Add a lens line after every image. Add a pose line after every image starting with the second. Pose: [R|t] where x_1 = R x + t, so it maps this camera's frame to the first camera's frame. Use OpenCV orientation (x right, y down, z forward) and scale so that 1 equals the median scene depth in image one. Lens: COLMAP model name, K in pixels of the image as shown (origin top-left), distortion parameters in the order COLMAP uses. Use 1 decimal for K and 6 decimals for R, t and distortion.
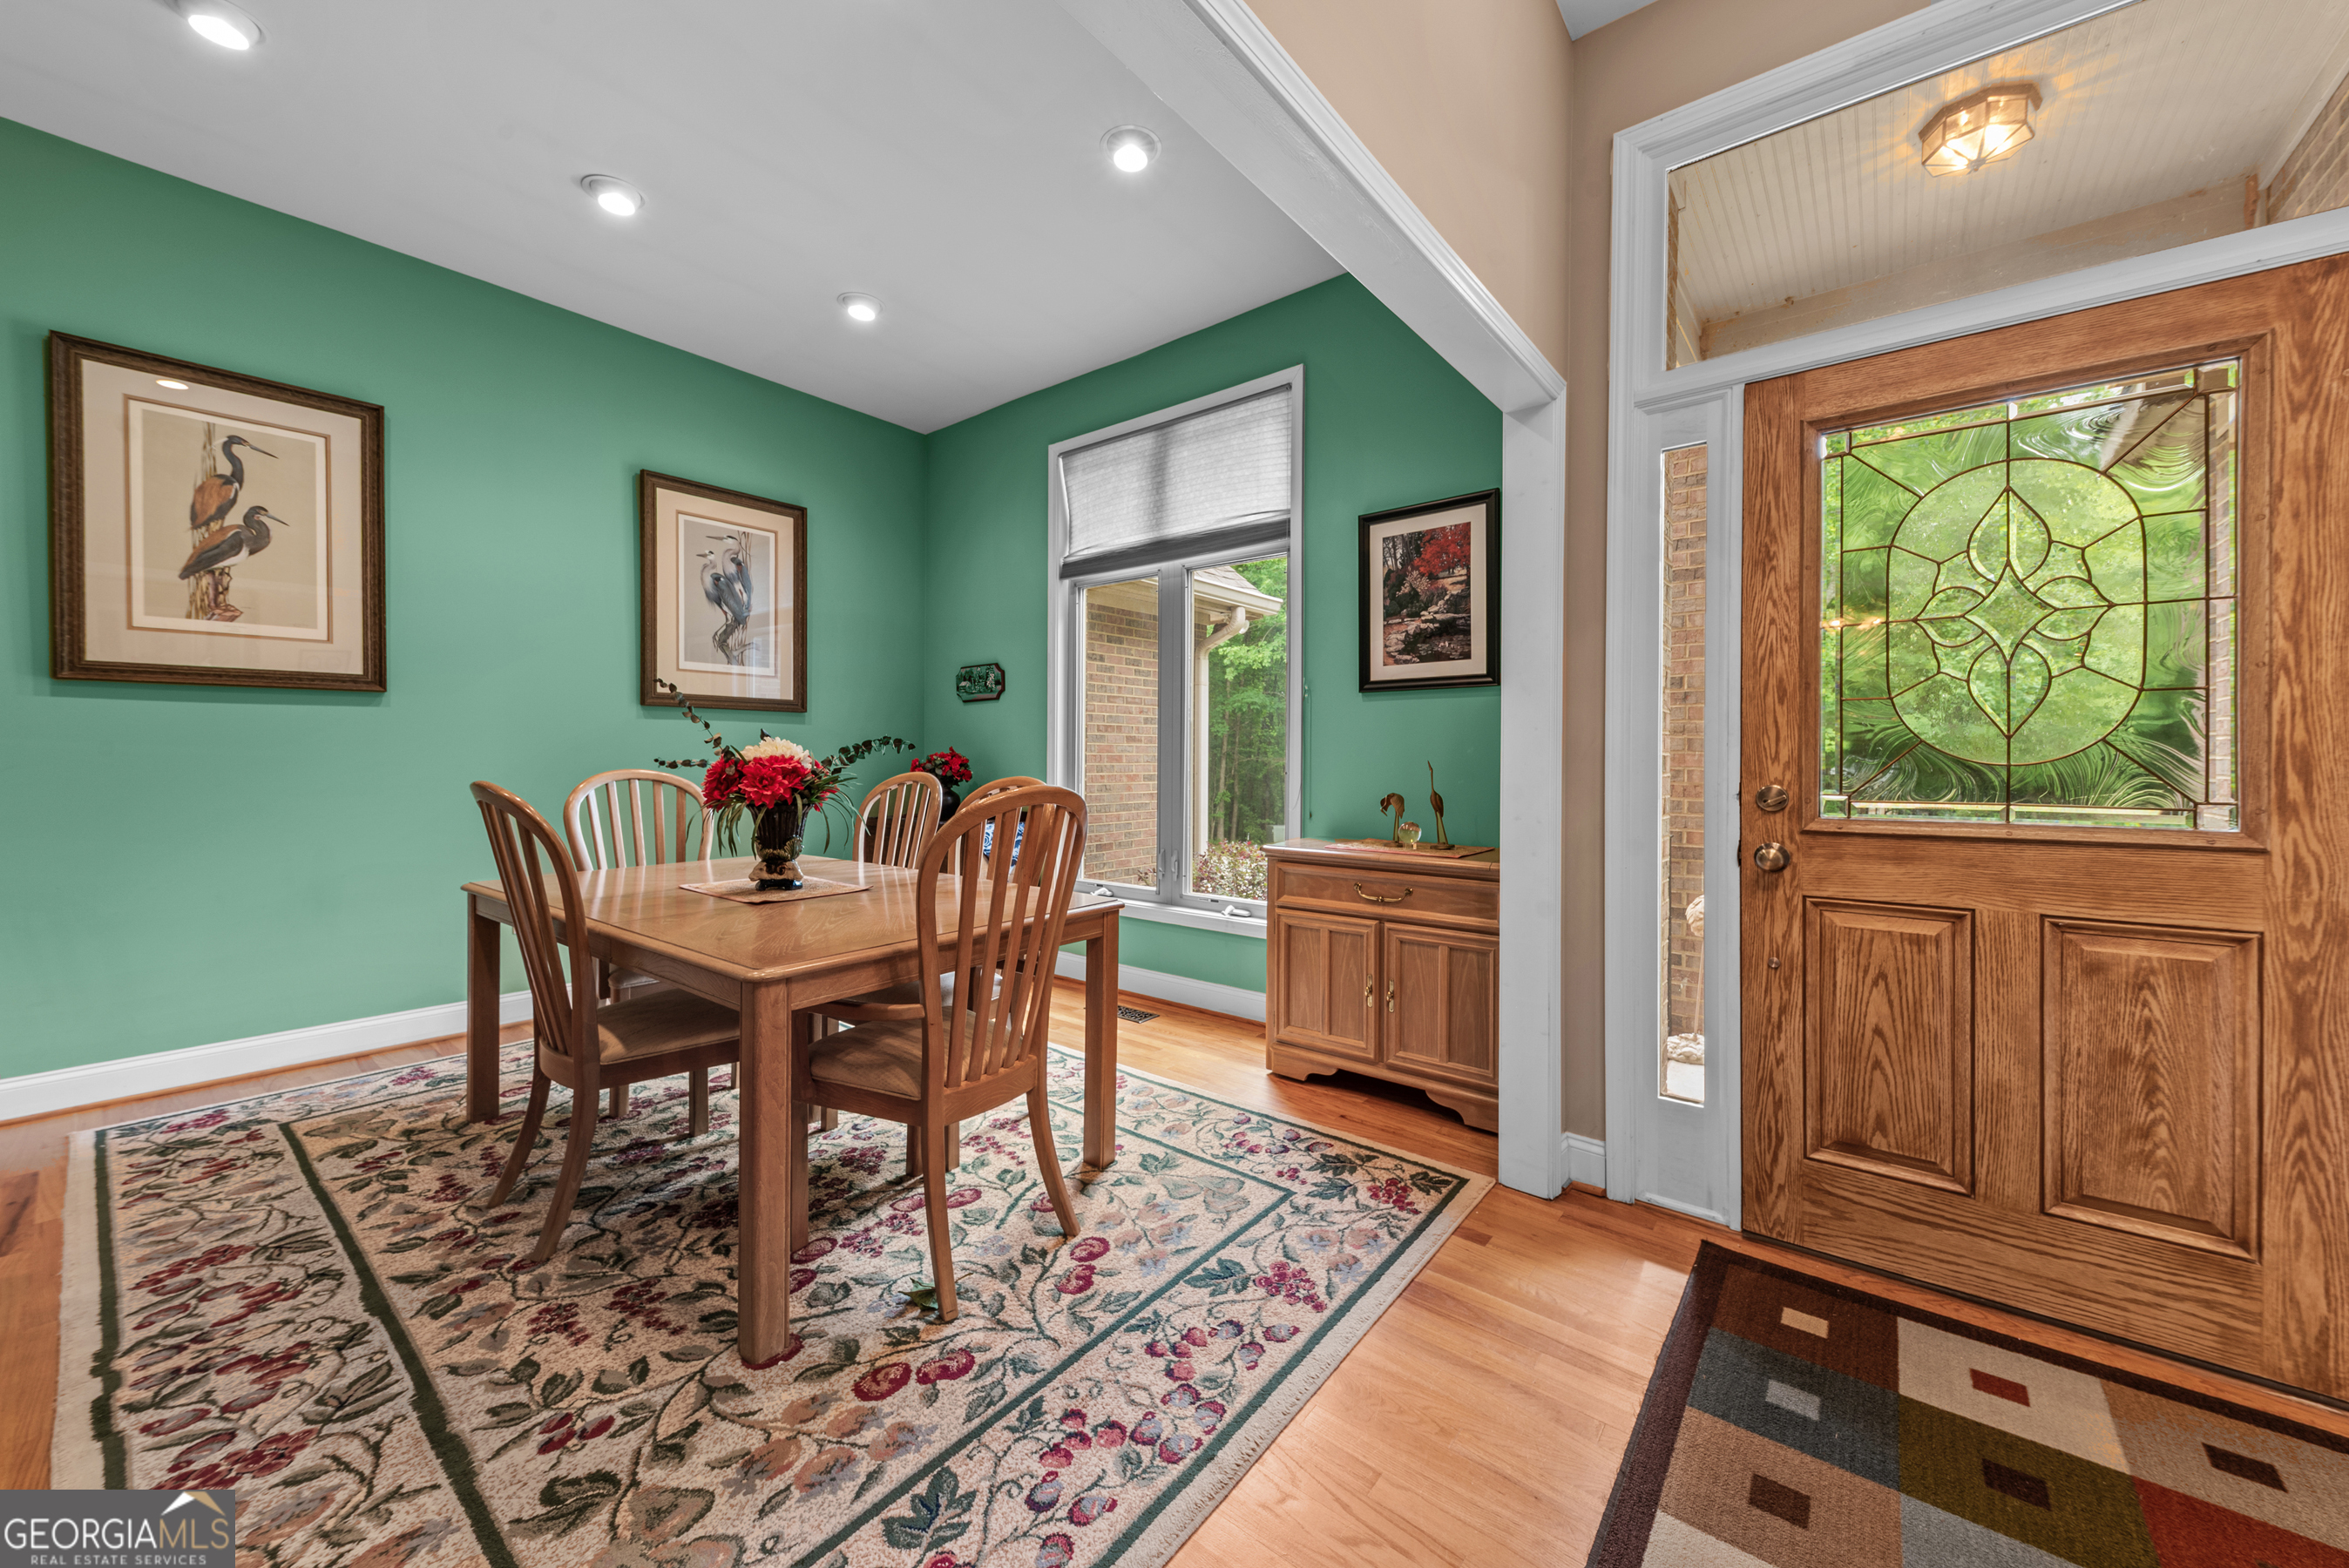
lens RADIAL K [[871.7, 0, 1176.3], [0, 871.7, 762.8], [0, 0, 1]] dist [0.011698, -0.002919]
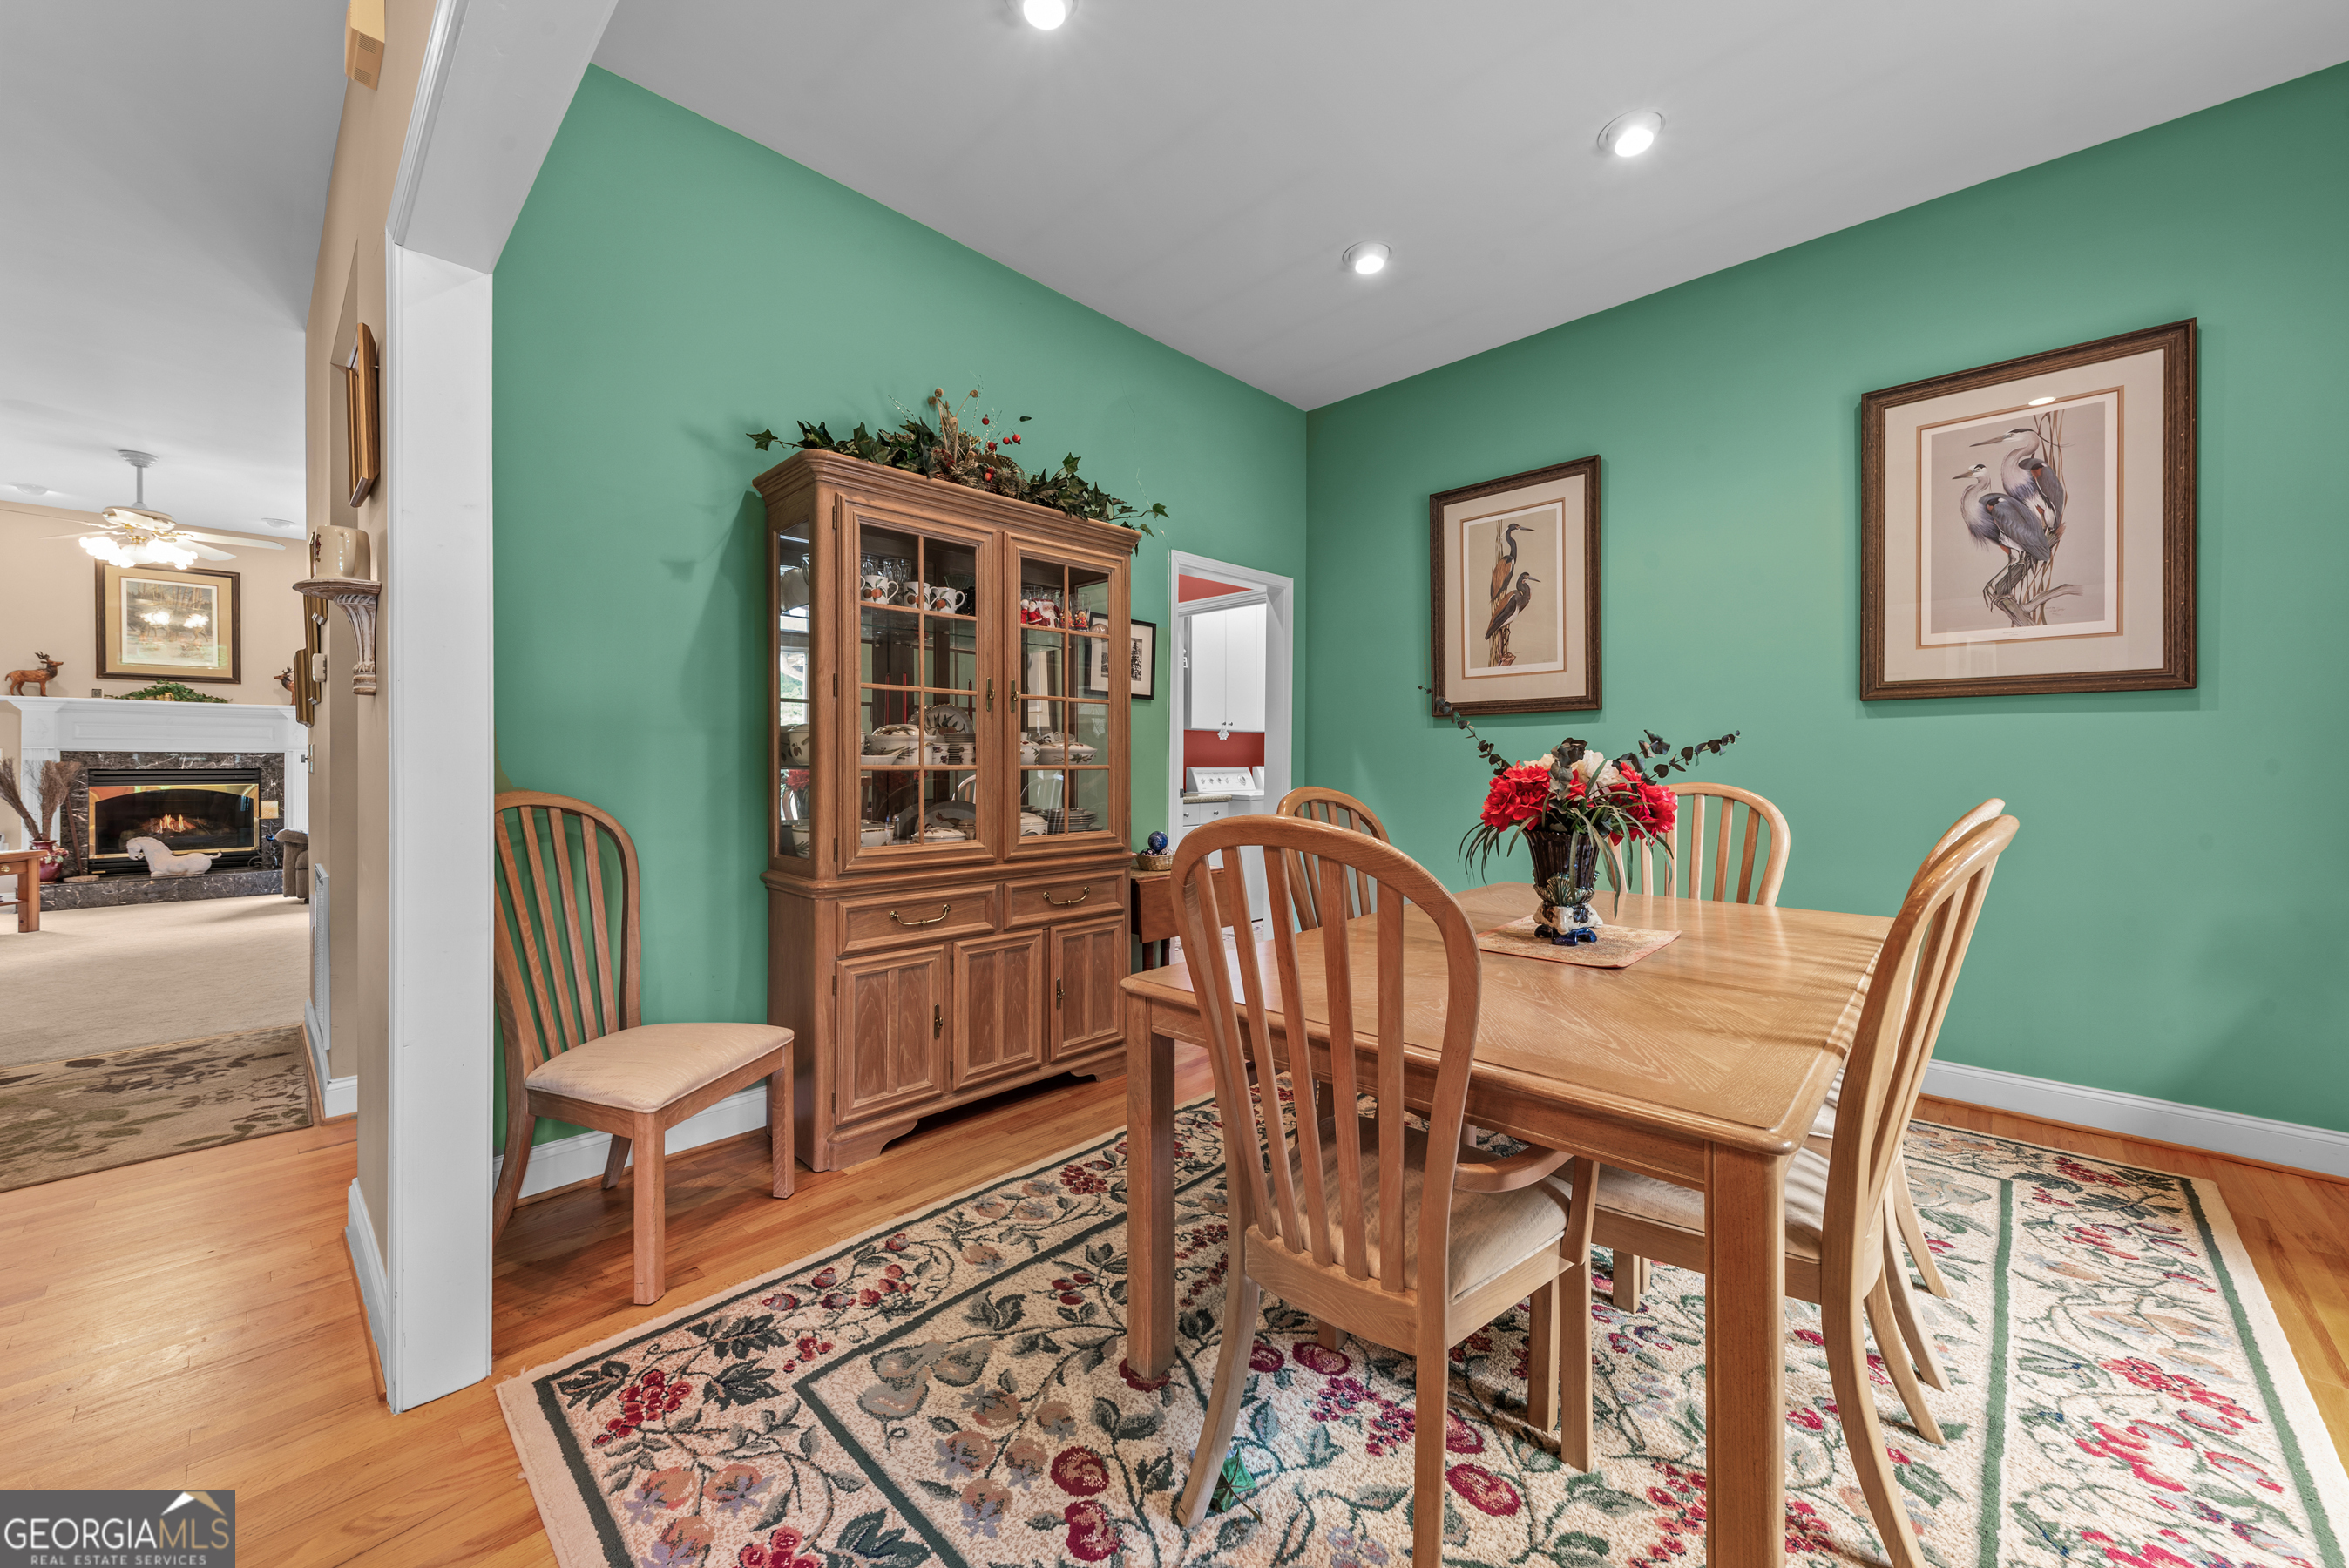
lens RADIAL K [[871.7, 0, 1173.4], [0, 871.7, 772.2], [0, 0, 1]] dist [0.011698, -0.002919]
pose [[-0.088531, 0.007780, -0.996043, 0.416209], [-0.008711, 0.999925, 0.008584, -0.008842], [0.996035, 0.009436, -0.088456, 0.903744]]
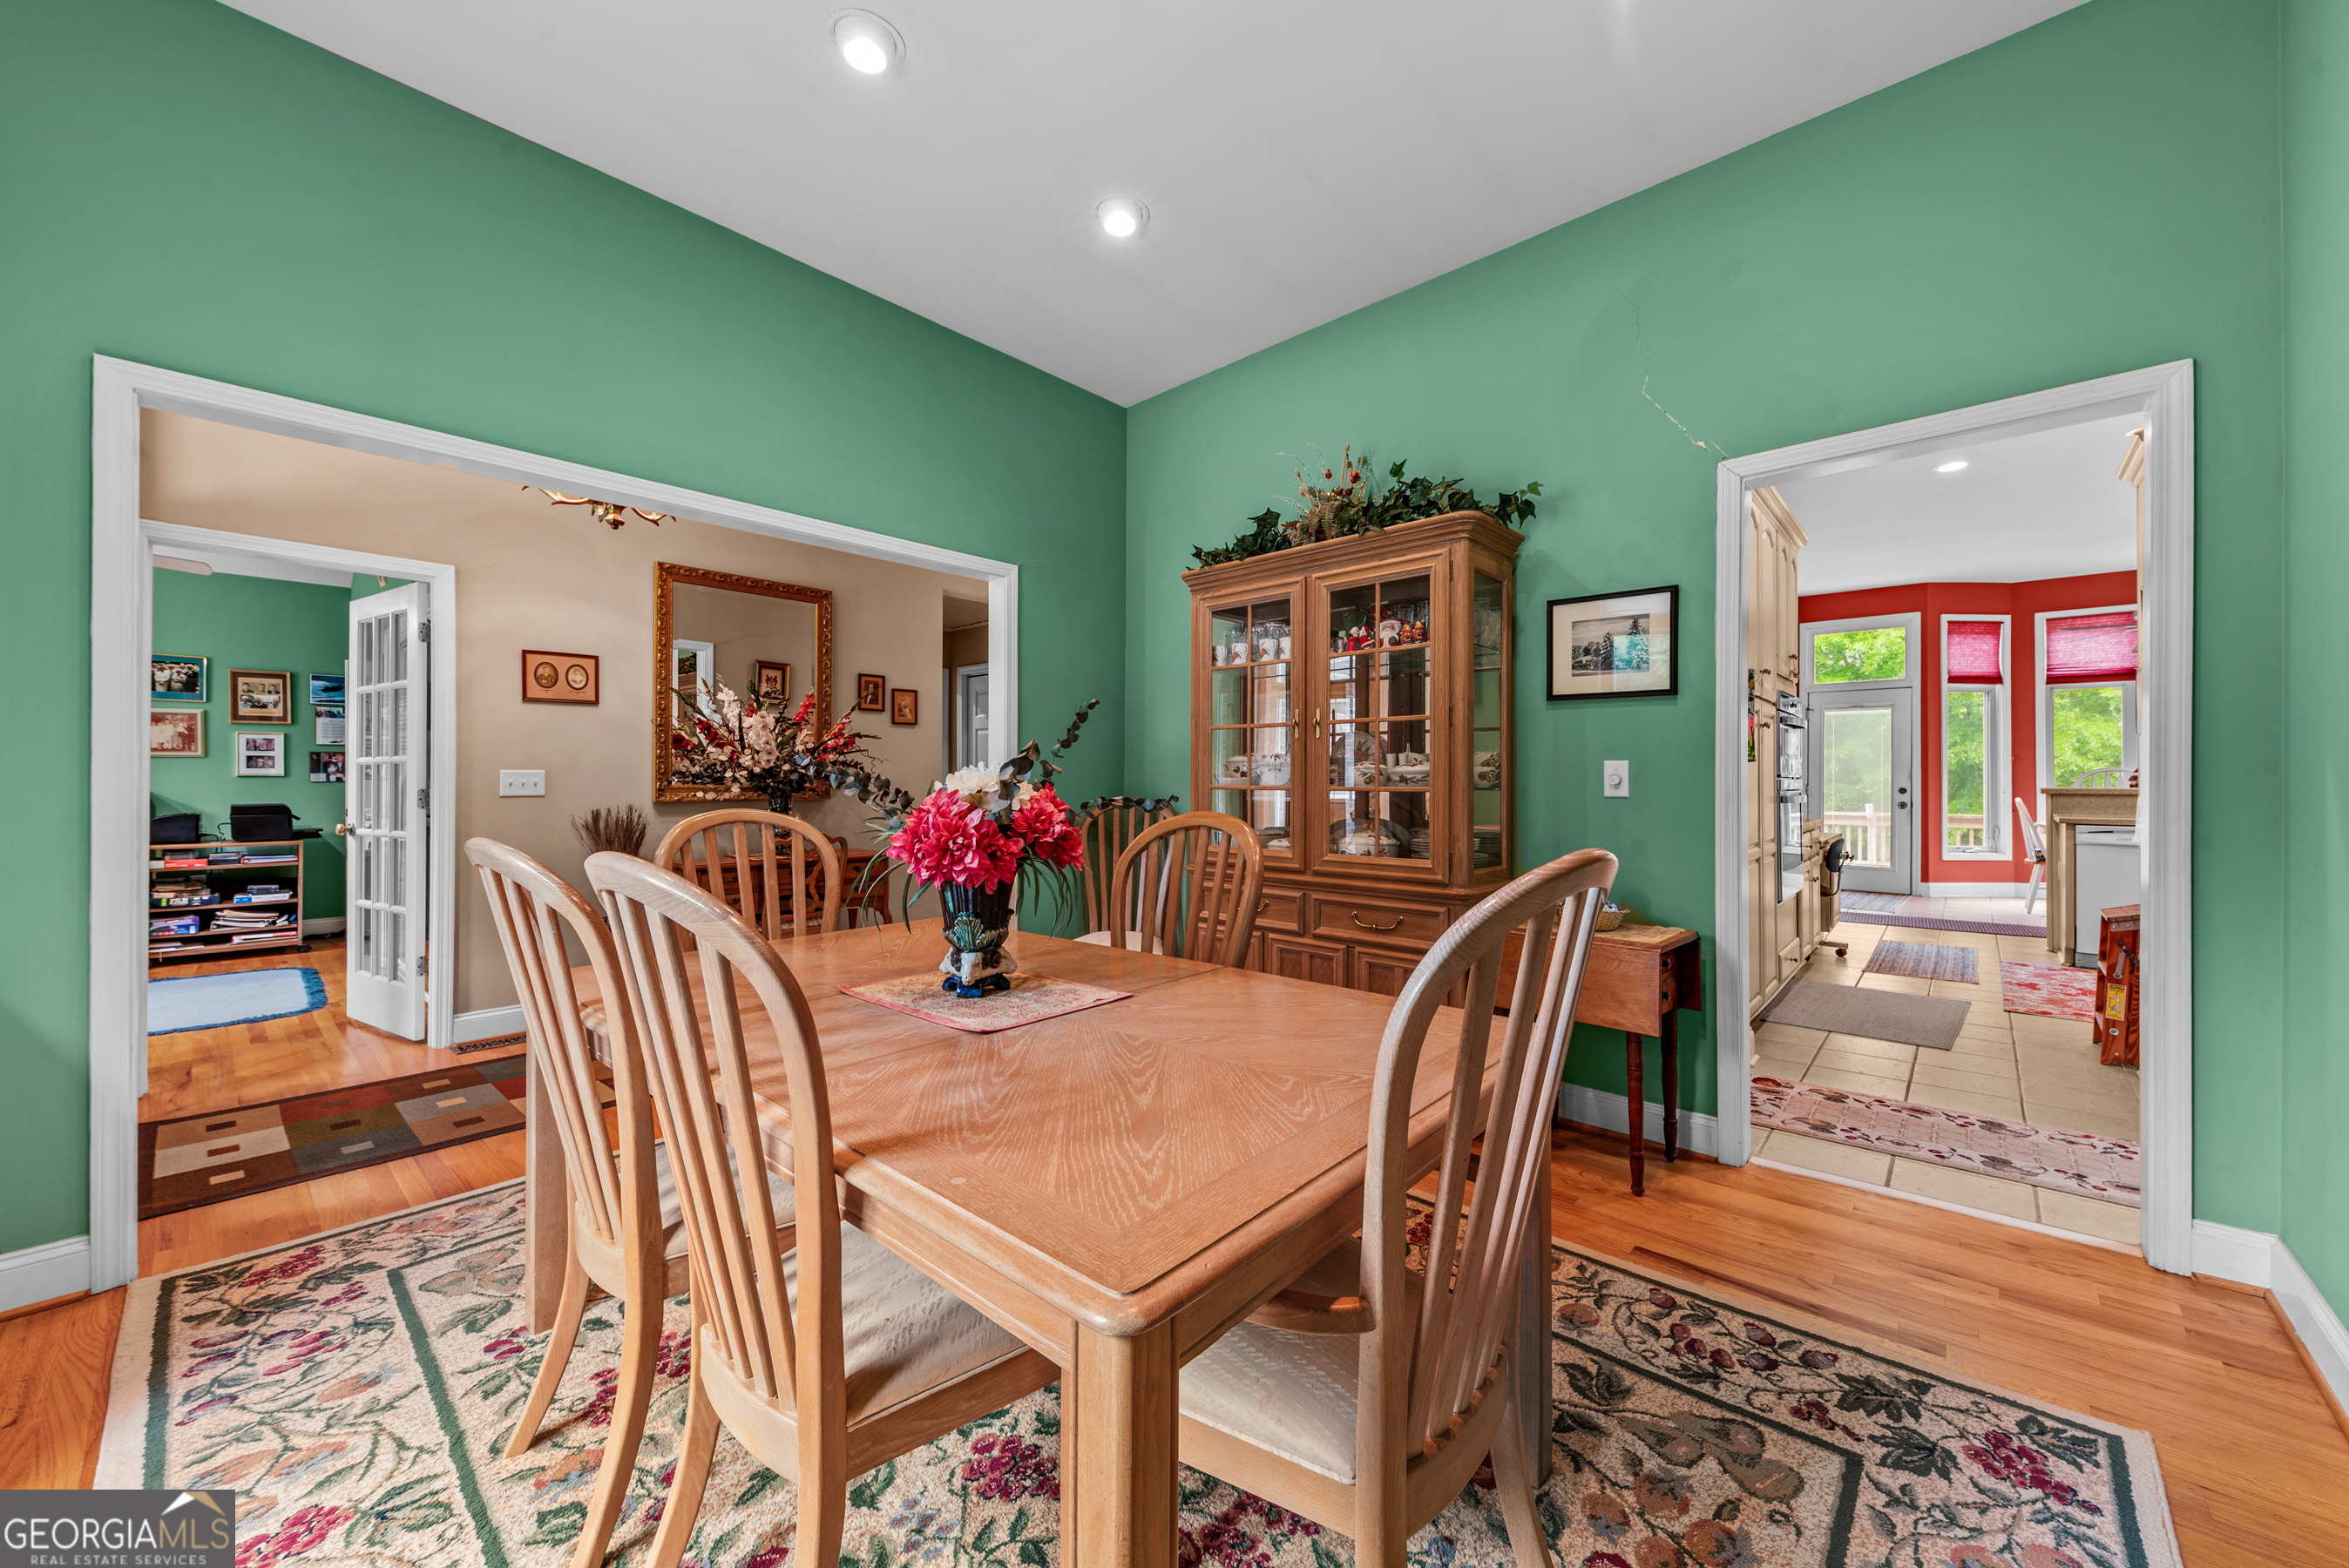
lens RADIAL K [[871.7, 0, 1188.5], [0, 871.7, 774.1], [0, 0, 1]] dist [0.011698, -0.002919]
pose [[-0.998809, -0.004259, 0.048603, -0.805545], [-0.004208, 0.999990, 0.001163, -0.028225], [-0.048608, 0.000957, -0.998817, 2.059115]]
